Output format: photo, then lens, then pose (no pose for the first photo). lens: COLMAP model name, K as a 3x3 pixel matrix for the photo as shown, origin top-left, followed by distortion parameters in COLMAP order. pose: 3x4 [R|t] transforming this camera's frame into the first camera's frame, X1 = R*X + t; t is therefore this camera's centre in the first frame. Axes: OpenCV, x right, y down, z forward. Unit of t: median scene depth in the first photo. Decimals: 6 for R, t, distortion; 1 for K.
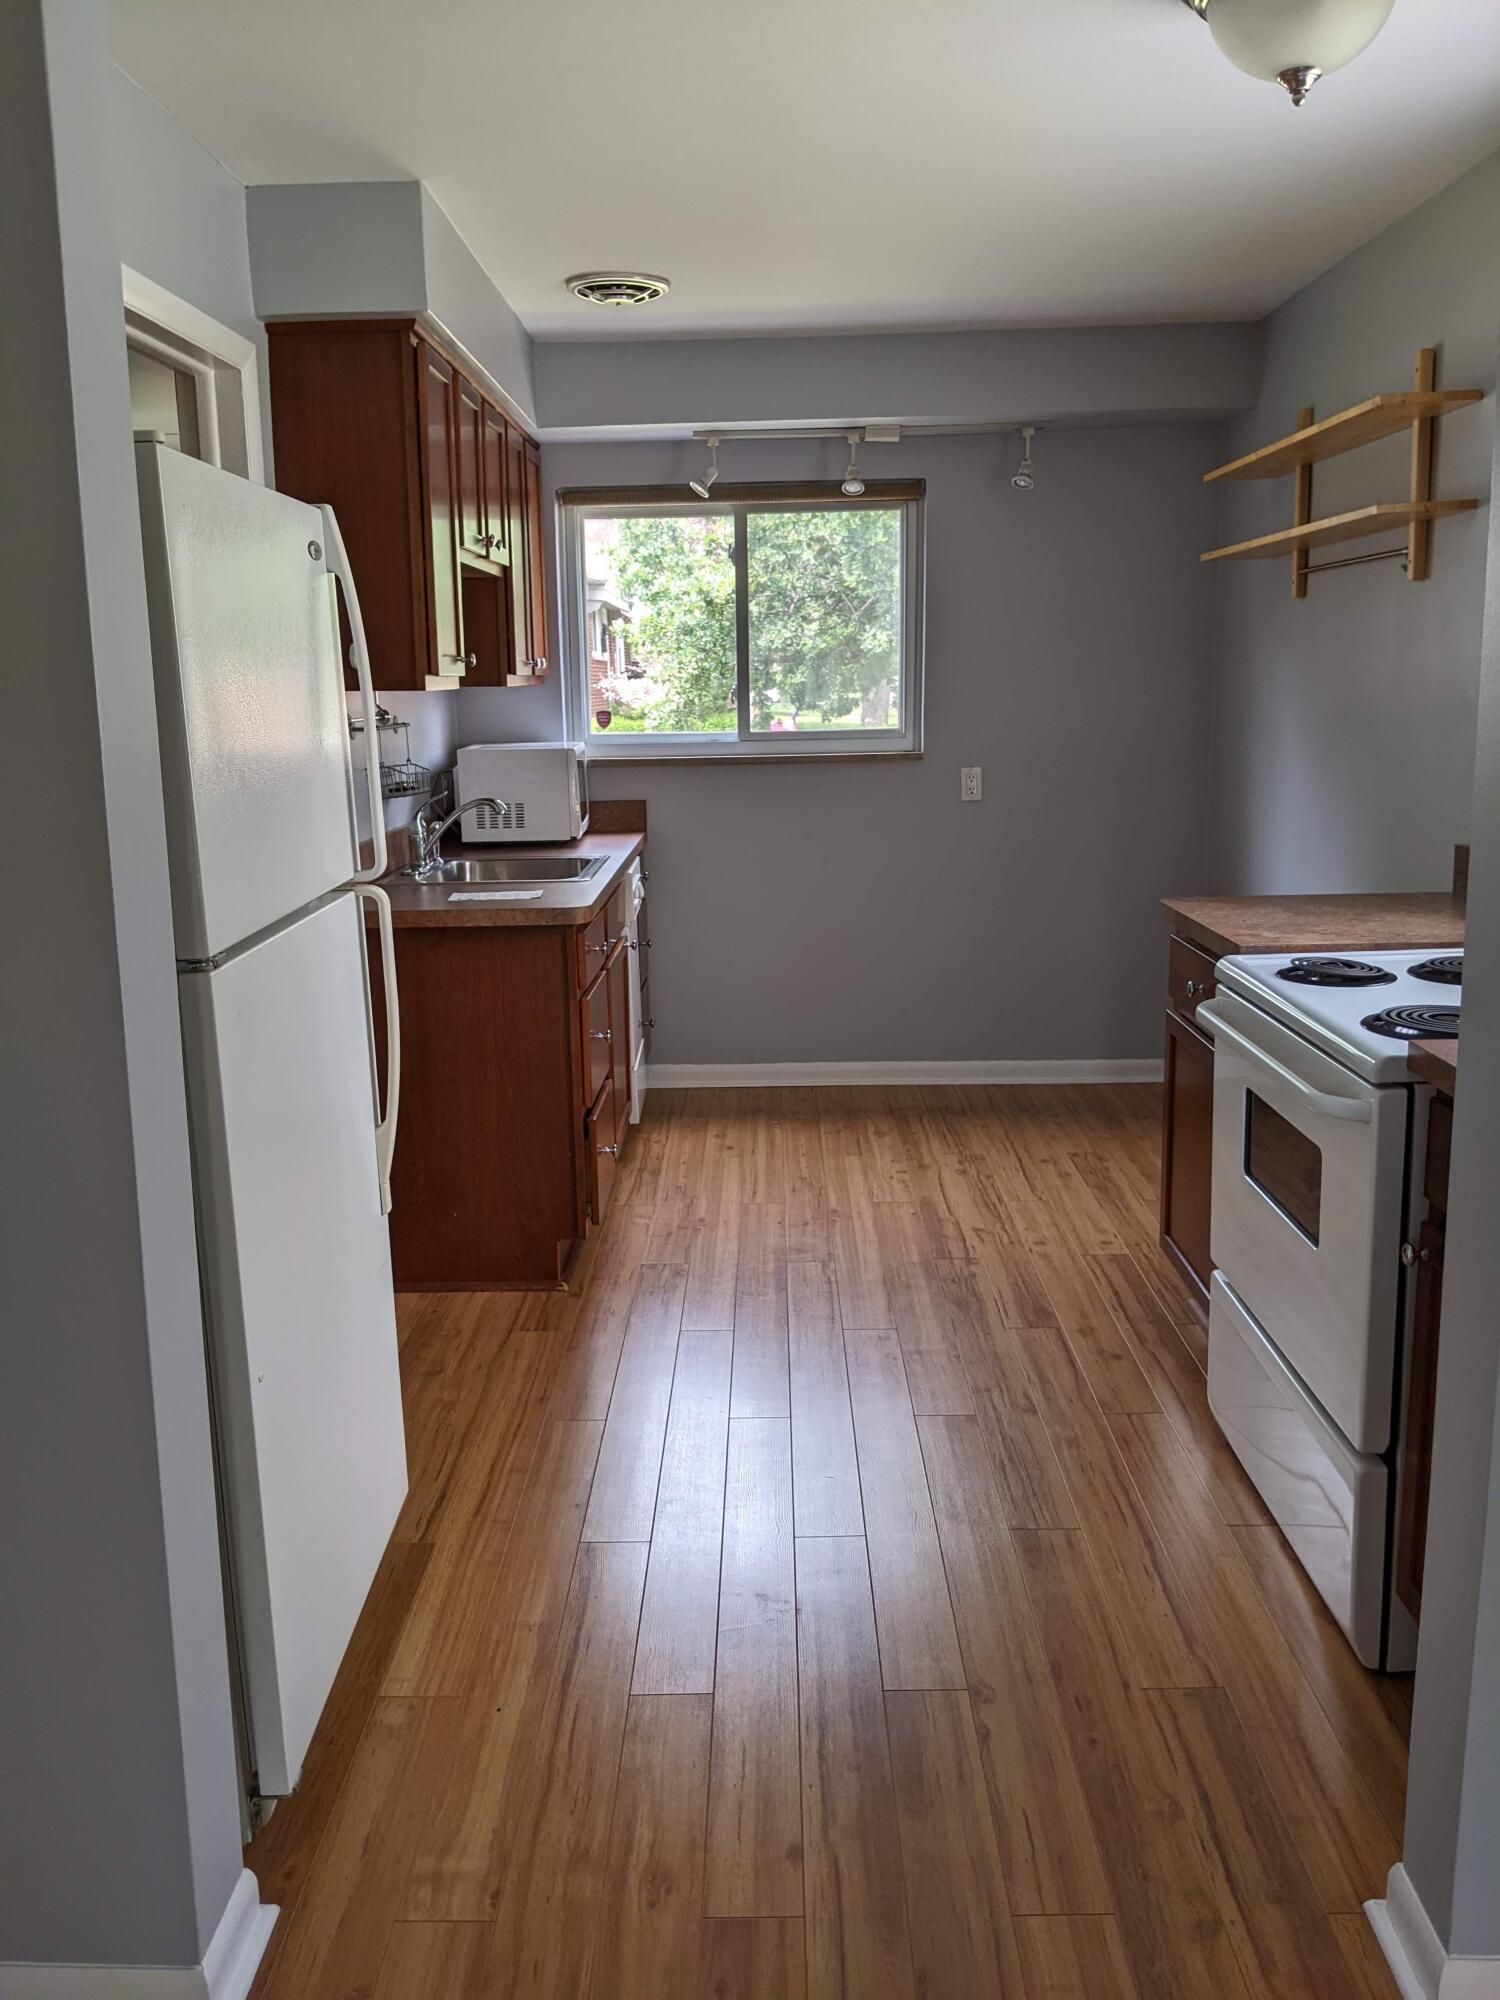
lens RADIAL K [[1618.1, 0, 749.7], [0, 1618.1, 997.0], [0, 0, 1]] dist [0.025774, -0.029897]
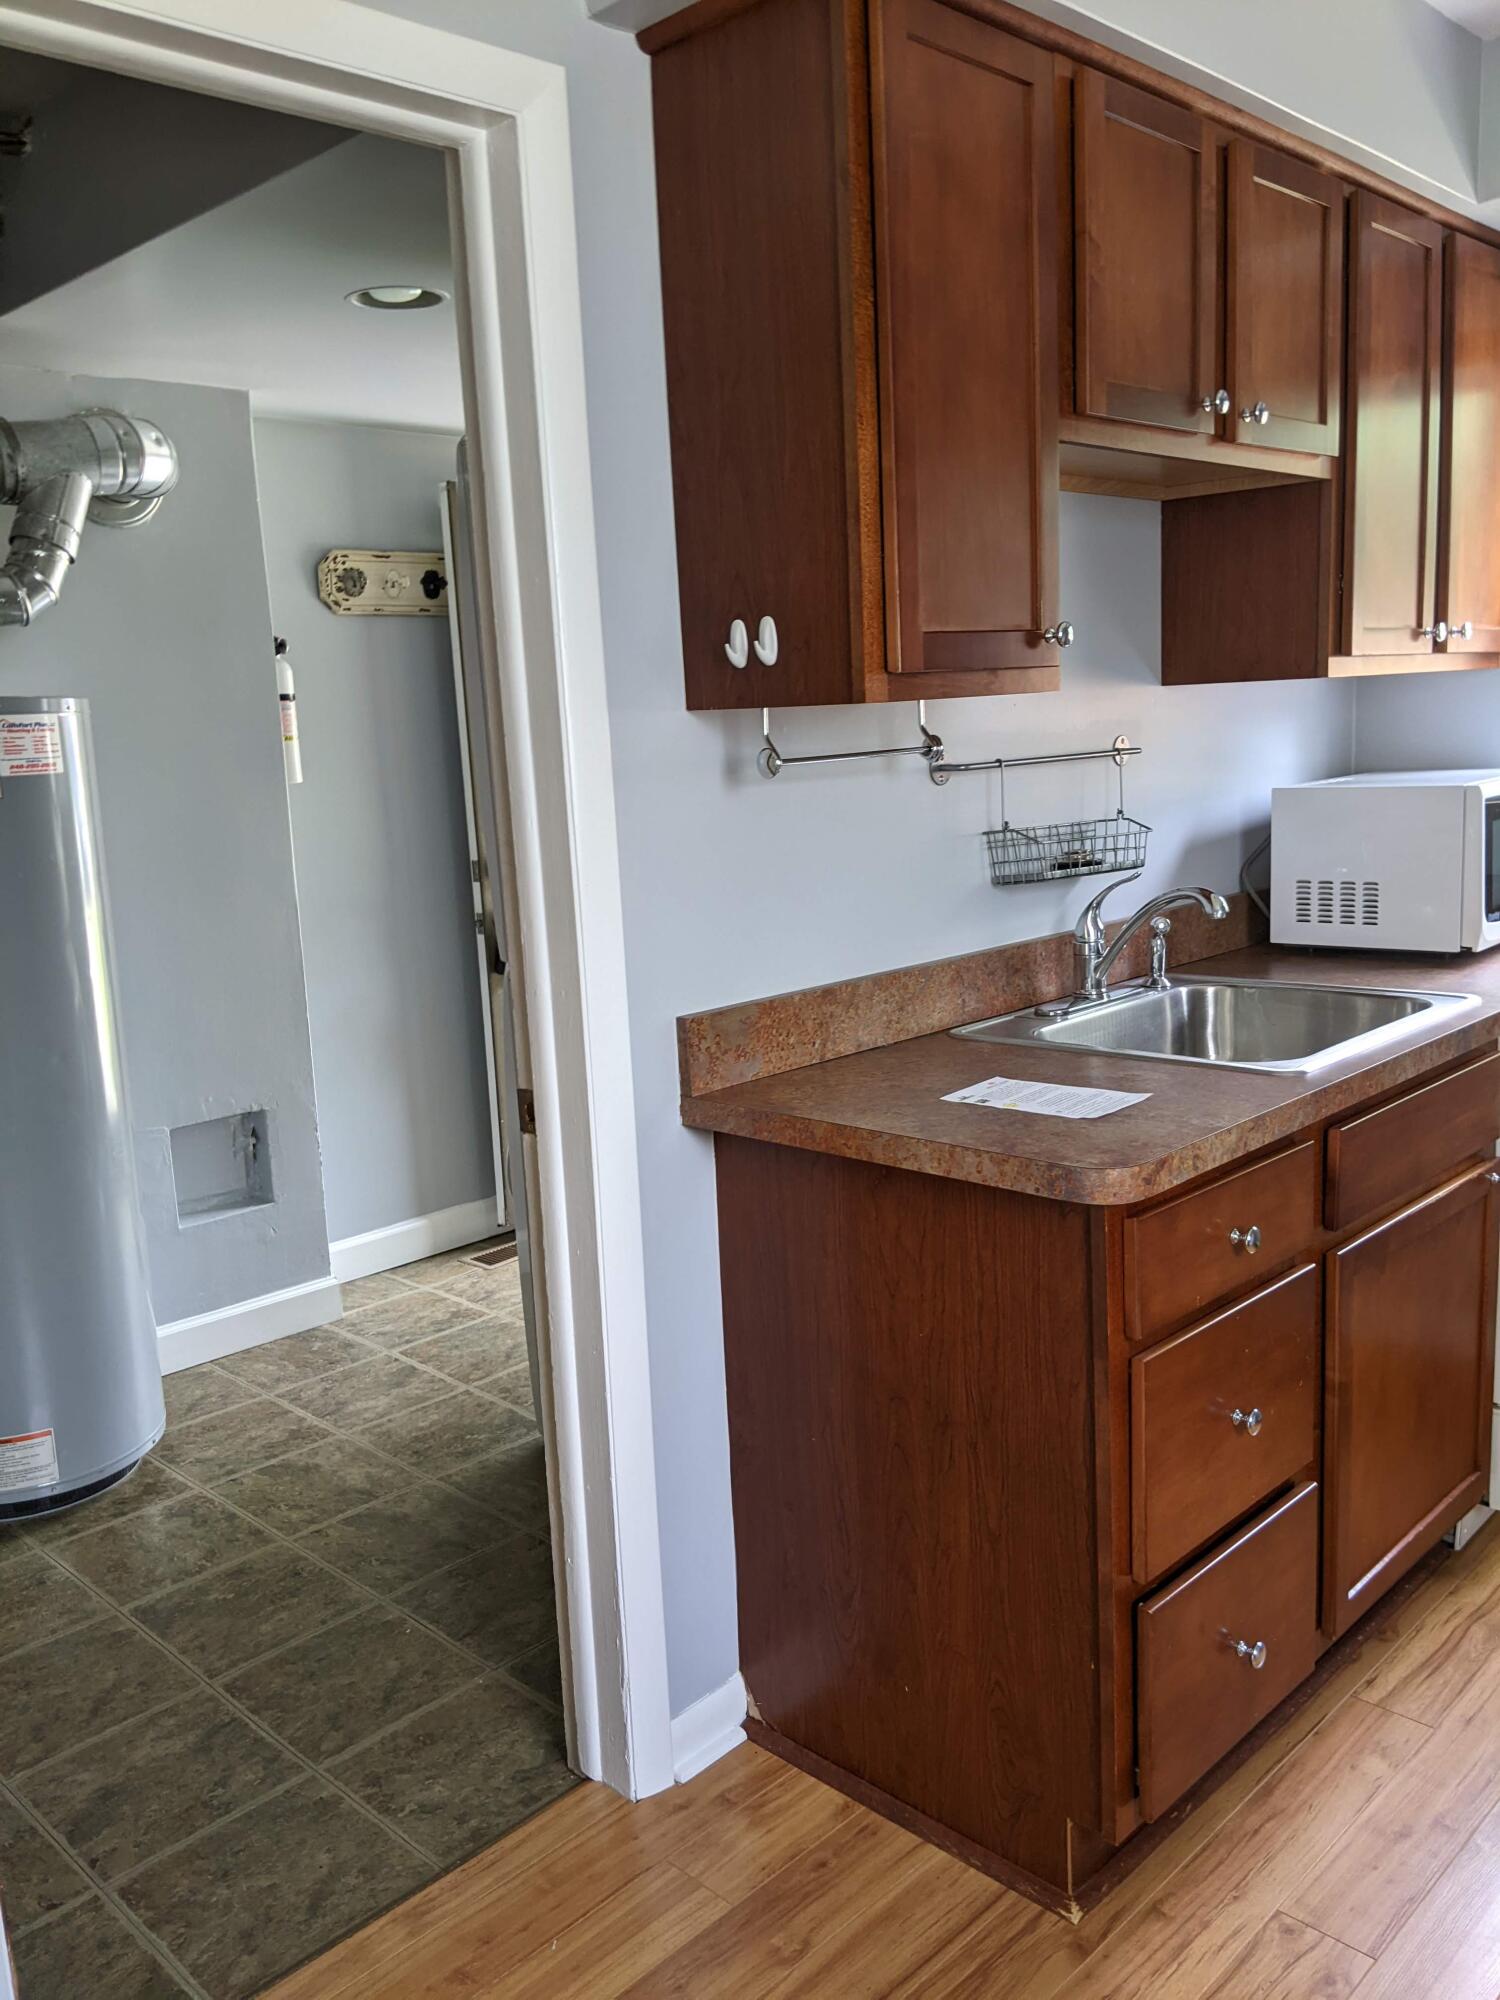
lens RADIAL K [[1618.1, 0, 746.8], [0, 1618.1, 1000.2], [0, 0, 1]] dist [0.025774, -0.029897]
pose [[0.722103, 0.102620, -0.684132, 0.101484], [-0.098692, 0.994102, 0.044946, -0.089693], [0.684710, 0.035063, 0.727972, 0.474974]]
